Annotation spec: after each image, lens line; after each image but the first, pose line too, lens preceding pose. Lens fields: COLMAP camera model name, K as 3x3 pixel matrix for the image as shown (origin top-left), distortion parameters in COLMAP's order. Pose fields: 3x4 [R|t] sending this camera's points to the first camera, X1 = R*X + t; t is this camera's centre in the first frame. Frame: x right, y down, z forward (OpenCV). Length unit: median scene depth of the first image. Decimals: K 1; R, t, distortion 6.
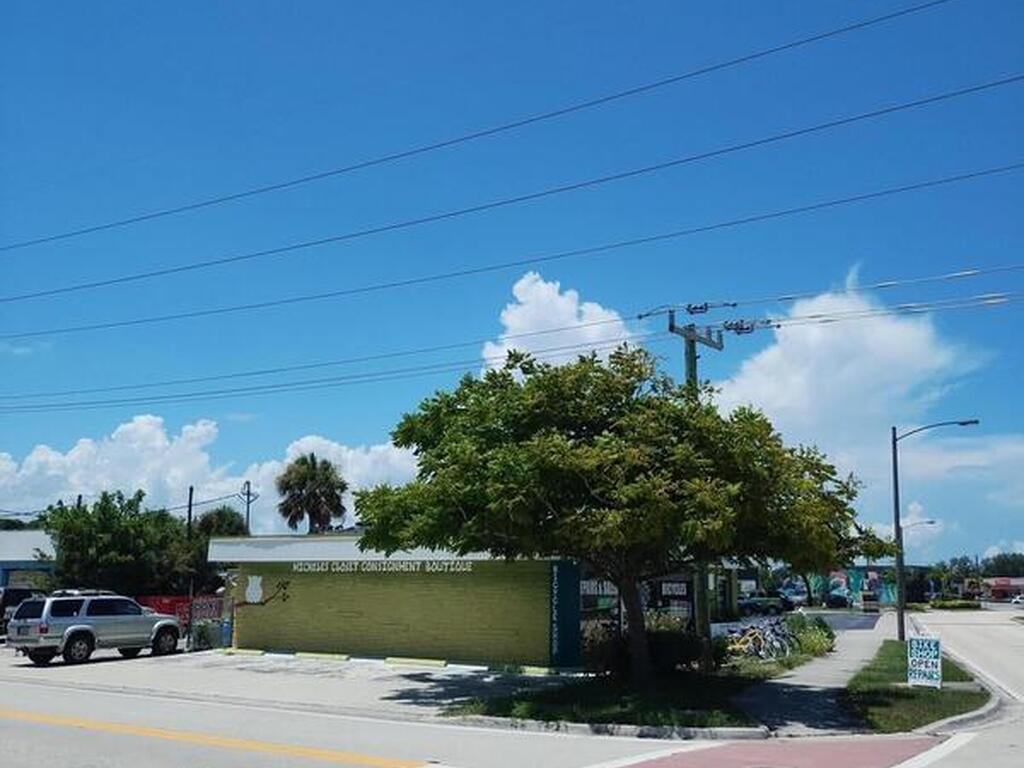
lens RADIAL K [[1011.7, 0, 524.9], [0, 1011.7, 387.6], [0, 0, 1]] dist [0.130196, -0.270901]
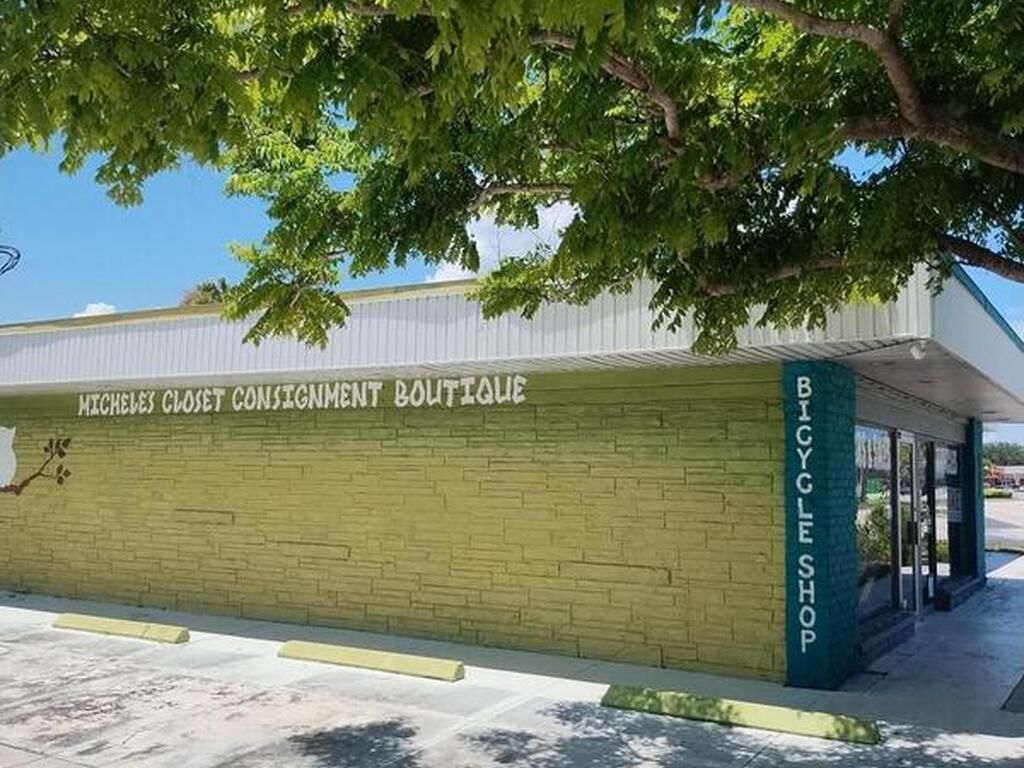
lens RADIAL K [[1011.7, 0, 524.9], [0, 1011.7, 387.6], [0, 0, 1]] dist [0.130196, -0.270901]
pose [[0.999362, 0.005869, 0.035220, -0.060263], [-0.009574, 0.994324, 0.105965, 0.128089], [-0.034398, -0.106234, 0.993746, 0.601124]]
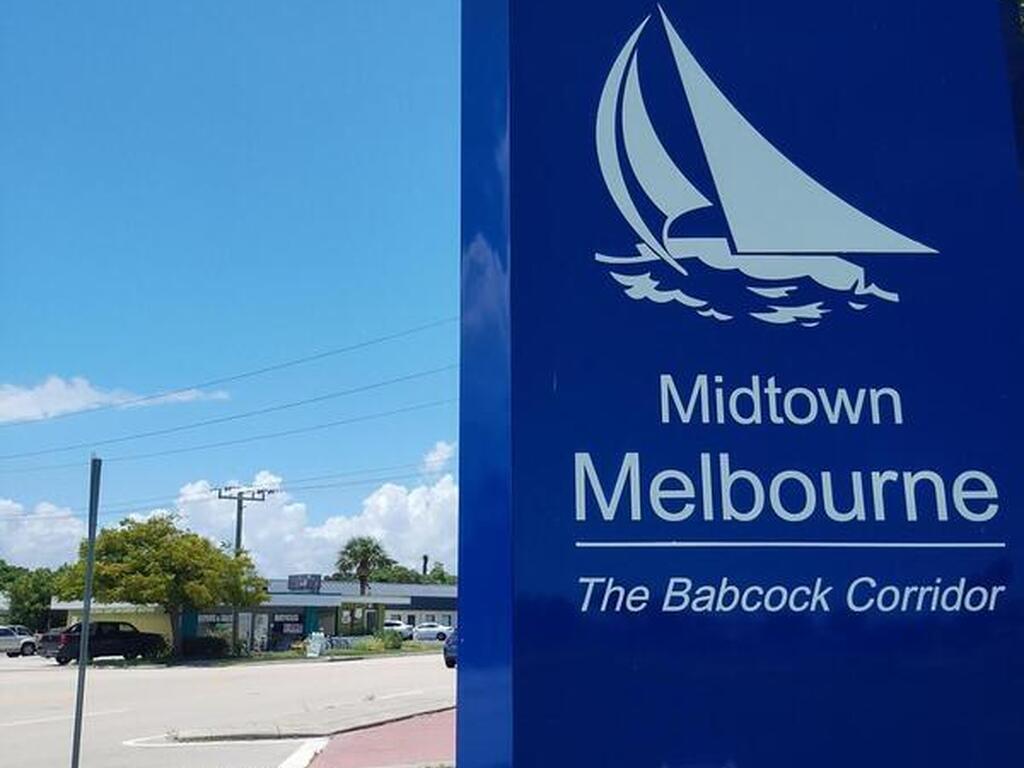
lens RADIAL K [[1011.7, 0, 524.9], [0, 1011.7, 387.6], [0, 0, 1]] dist [0.130196, -0.270901]
pose [[0.995705, -0.039803, -0.083590, 0.828174], [0.036681, 0.998583, -0.038559, -0.154132], [0.085006, 0.035327, 0.995754, -0.955117]]
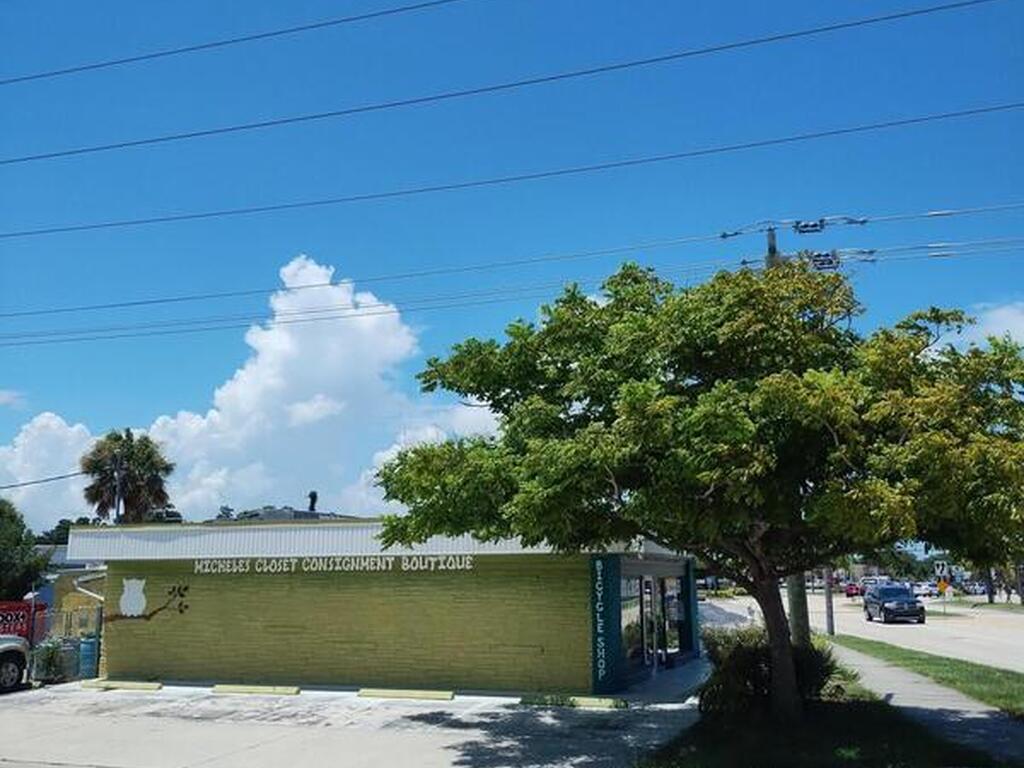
lens RADIAL K [[1011.7, 0, 524.9], [0, 1011.7, 387.6], [0, 0, 1]] dist [0.130196, -0.270901]
pose [[0.972888, 0.027188, 0.229674, -0.177243], [-0.028935, 0.999572, 0.004240, 0.039075], [-0.229461, -0.010771, 0.973258, 0.241451]]
